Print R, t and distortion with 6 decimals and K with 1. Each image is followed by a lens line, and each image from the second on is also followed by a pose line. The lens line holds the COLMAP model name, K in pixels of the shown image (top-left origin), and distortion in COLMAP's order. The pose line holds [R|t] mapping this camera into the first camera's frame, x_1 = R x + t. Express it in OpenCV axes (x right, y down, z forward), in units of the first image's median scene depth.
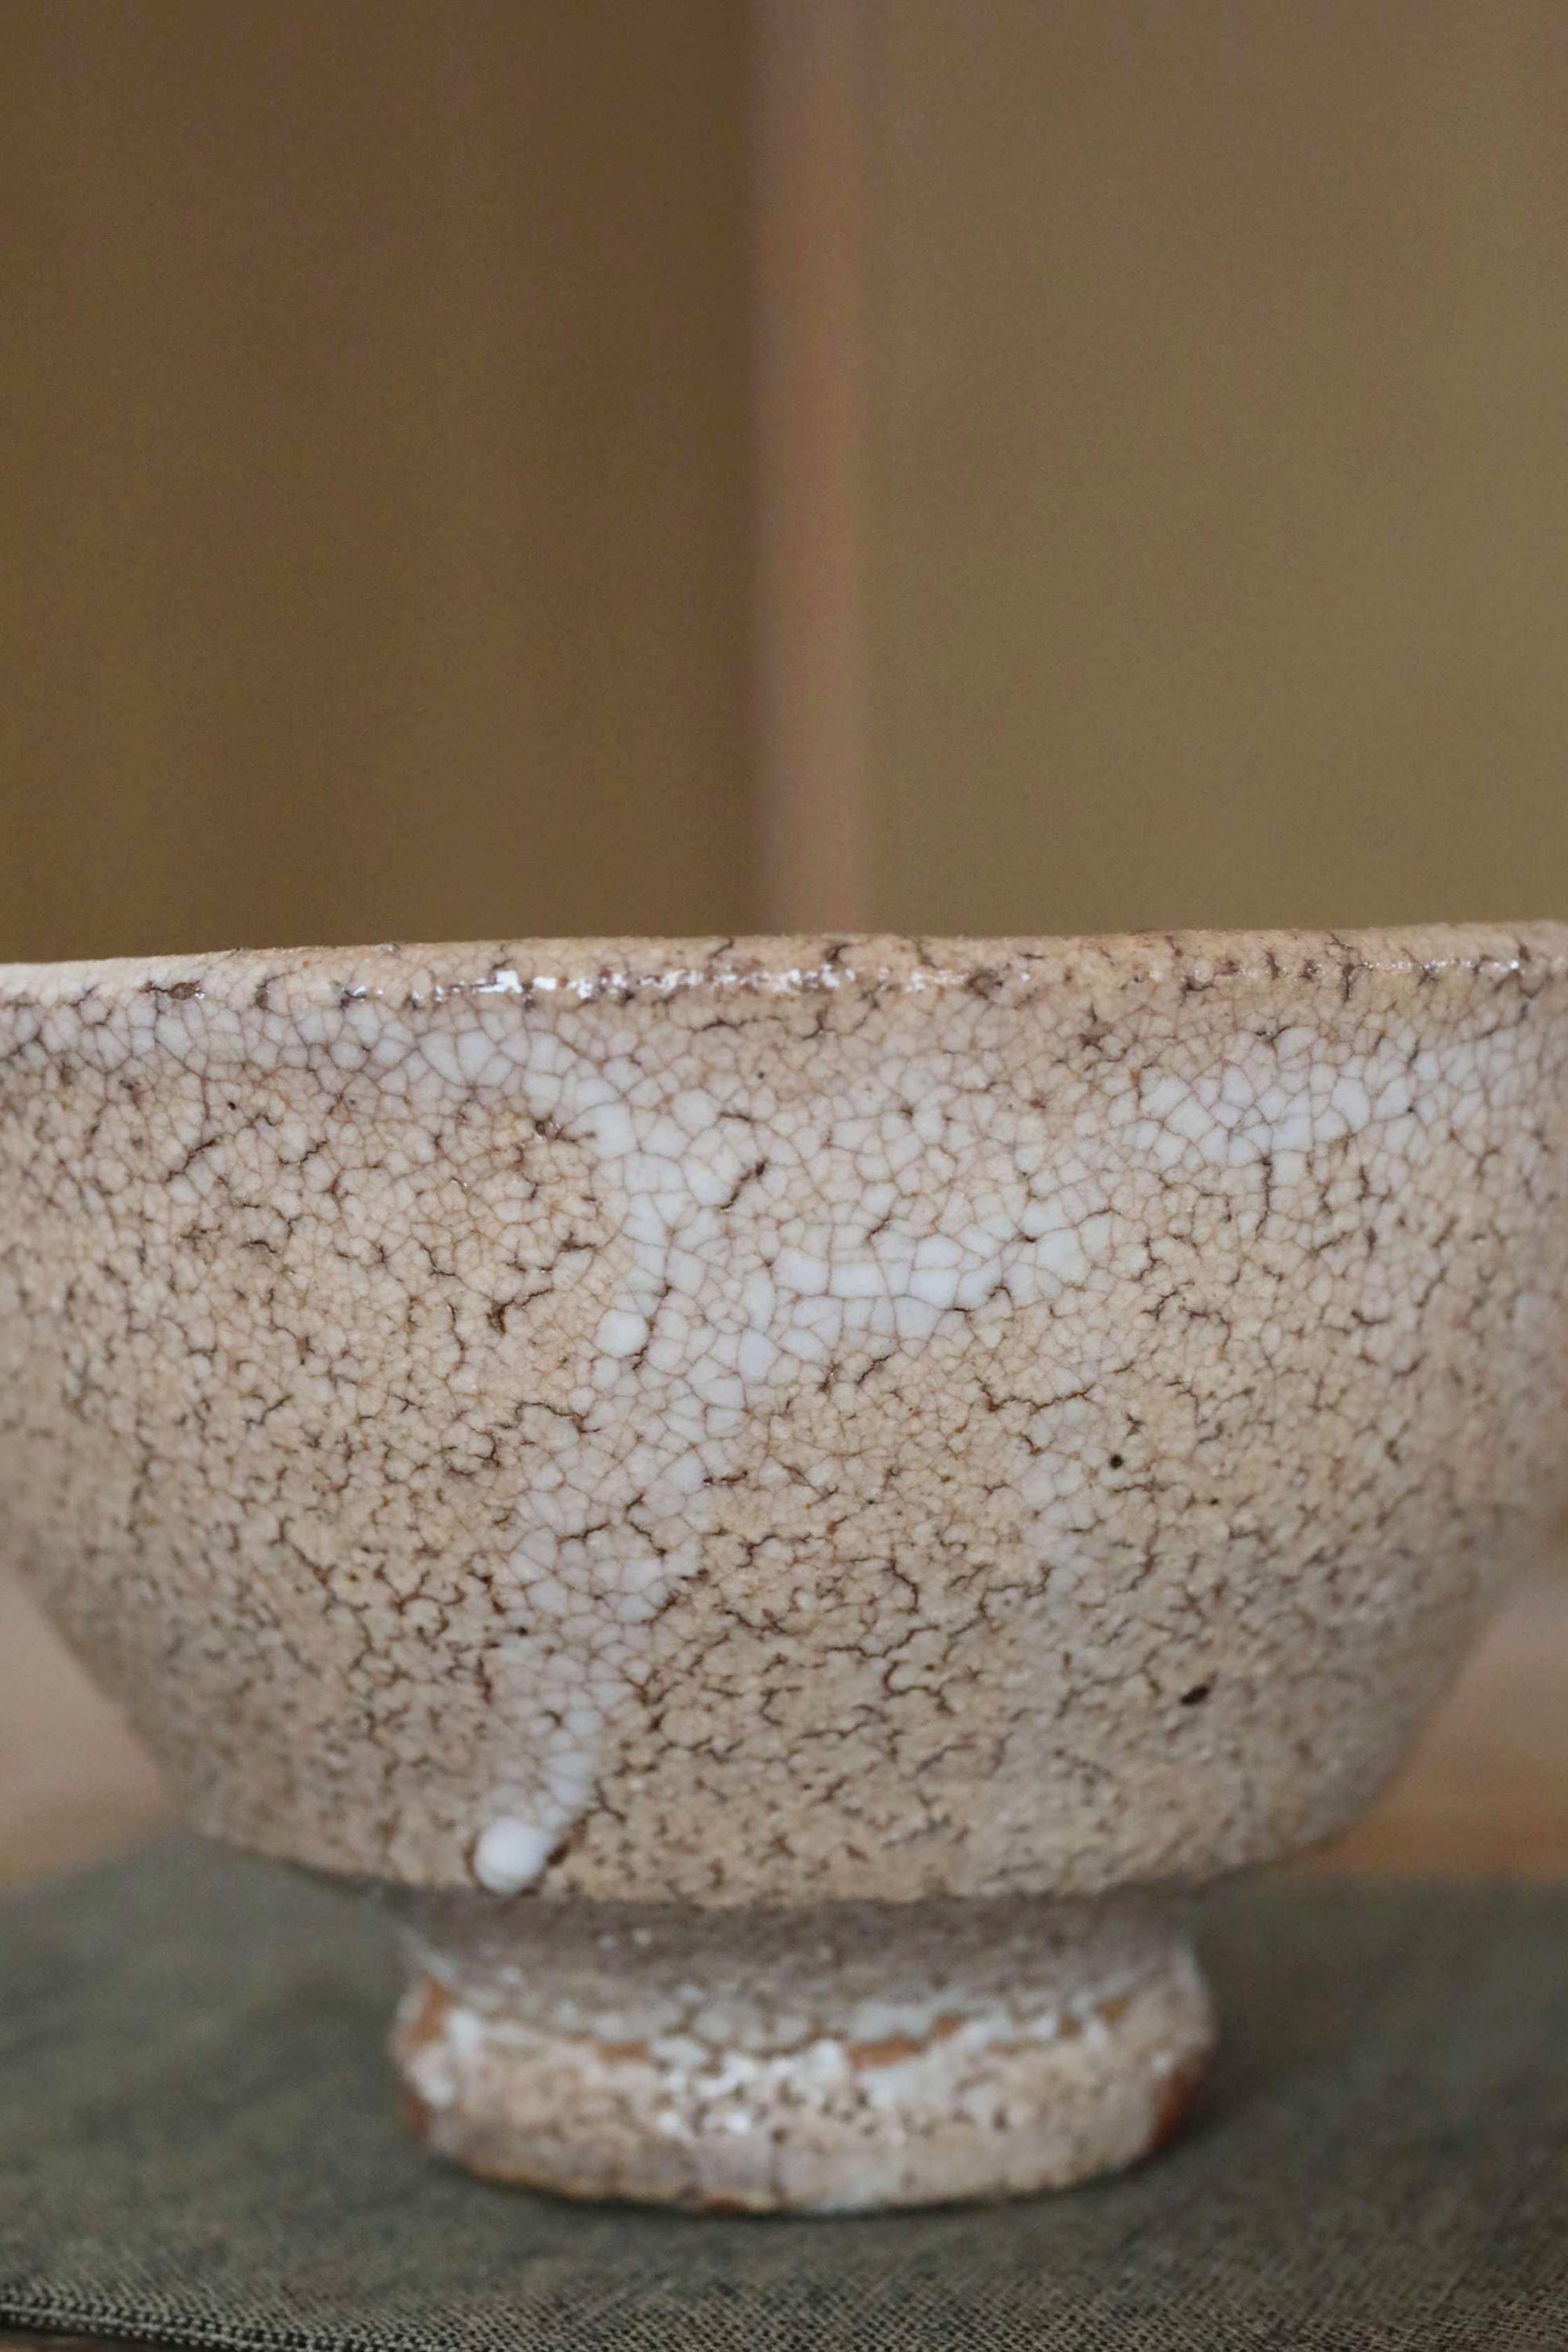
lens RADIAL K [[4395.2, 0, 735.4], [0, 4395.2, 1179.5], [0, 0, 1]] dist [-0.015787, 0.414076]
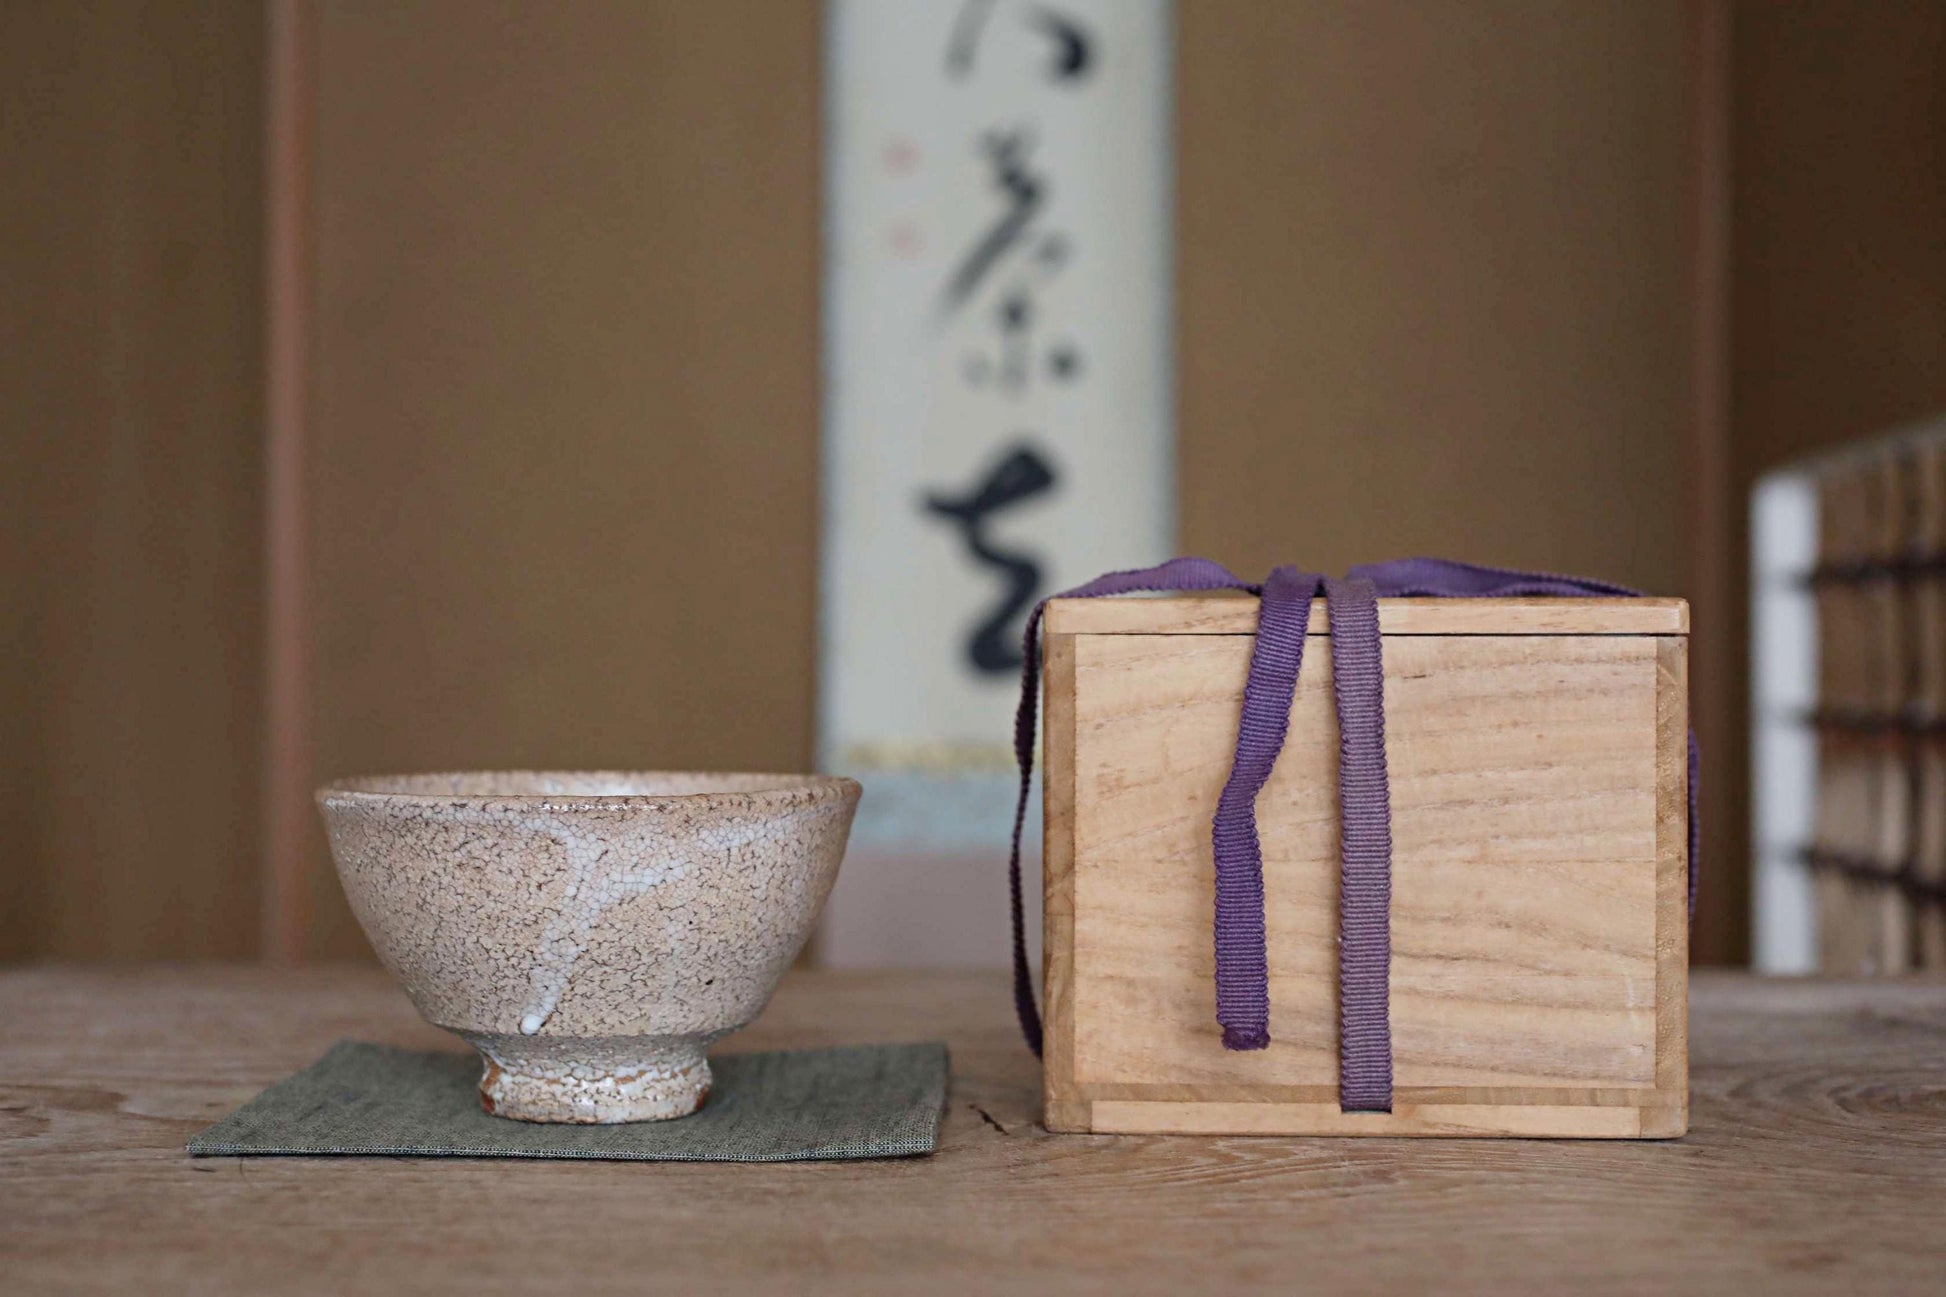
lens RADIAL K [[3636.5, 0, 1040.6], [0, 3636.5, 602.2], [0, 0, 1]] dist [-0.015787, 0.414076]
pose [[0.981607, 0.019549, 0.189911, -0.237116], [-0.016214, 0.999686, -0.019101, -0.170970], [-0.190225, 0.015671, 0.981615, -2.336685]]
